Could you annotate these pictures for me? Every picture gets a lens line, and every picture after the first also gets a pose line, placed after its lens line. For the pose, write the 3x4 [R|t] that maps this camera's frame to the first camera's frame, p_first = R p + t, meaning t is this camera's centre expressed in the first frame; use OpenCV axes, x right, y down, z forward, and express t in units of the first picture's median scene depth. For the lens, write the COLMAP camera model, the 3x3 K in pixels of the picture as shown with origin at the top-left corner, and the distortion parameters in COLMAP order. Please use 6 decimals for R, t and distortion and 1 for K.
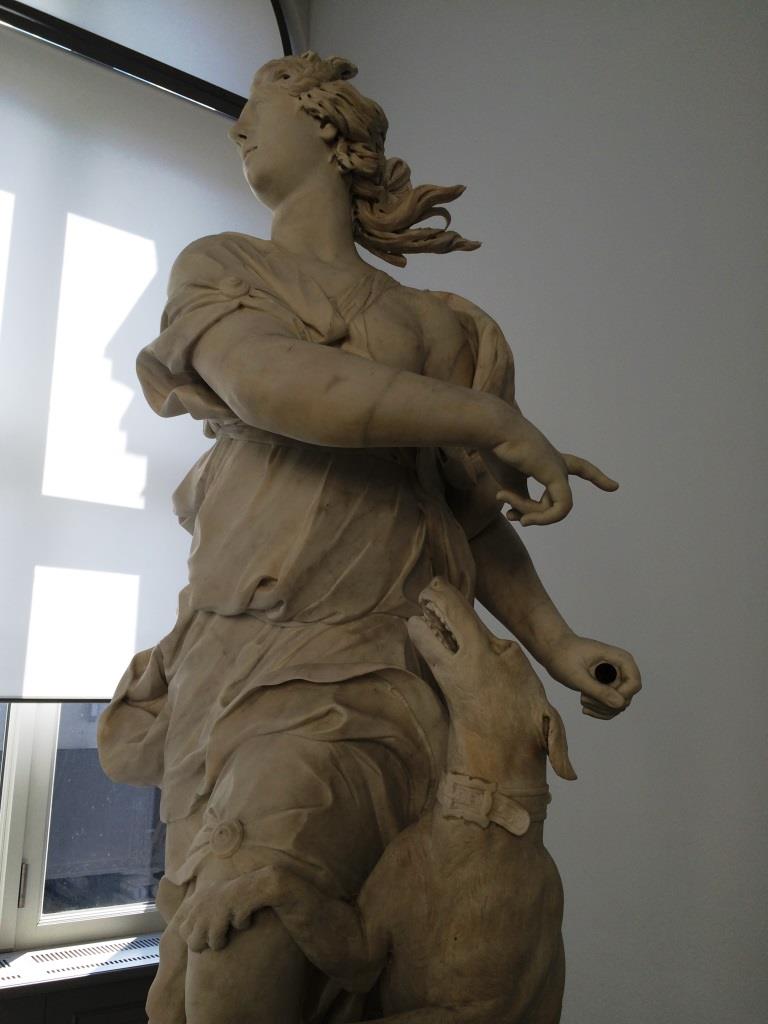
lens RADIAL K [[852.0, 0, 385.1], [0, 852.0, 511.3], [0, 0, 1]] dist [0.040860, -0.005734]
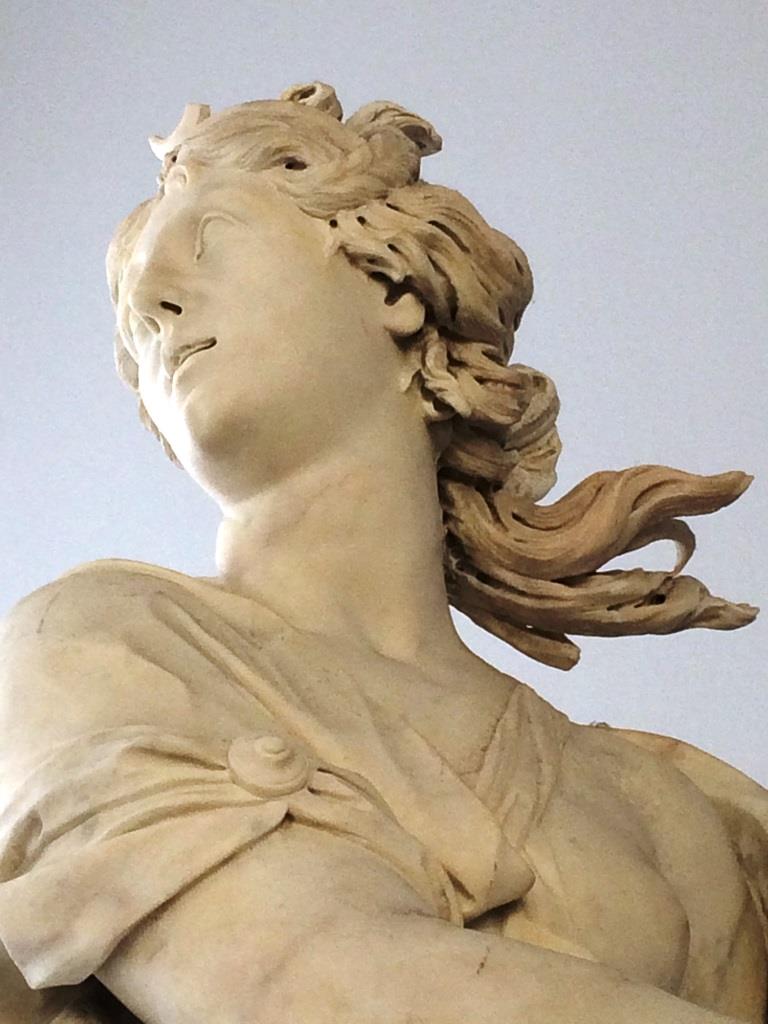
lens RADIAL K [[2886.1, 0, 384.4], [0, 2886.1, 511.4], [0, 0, 1]] dist [0.151303, 0.000000]
pose [[0.976569, 0.064752, 0.205232, -0.382044], [-0.014933, 0.971750, -0.235538, -0.080247], [-0.214686, 0.226955, 0.949948, -0.182914]]
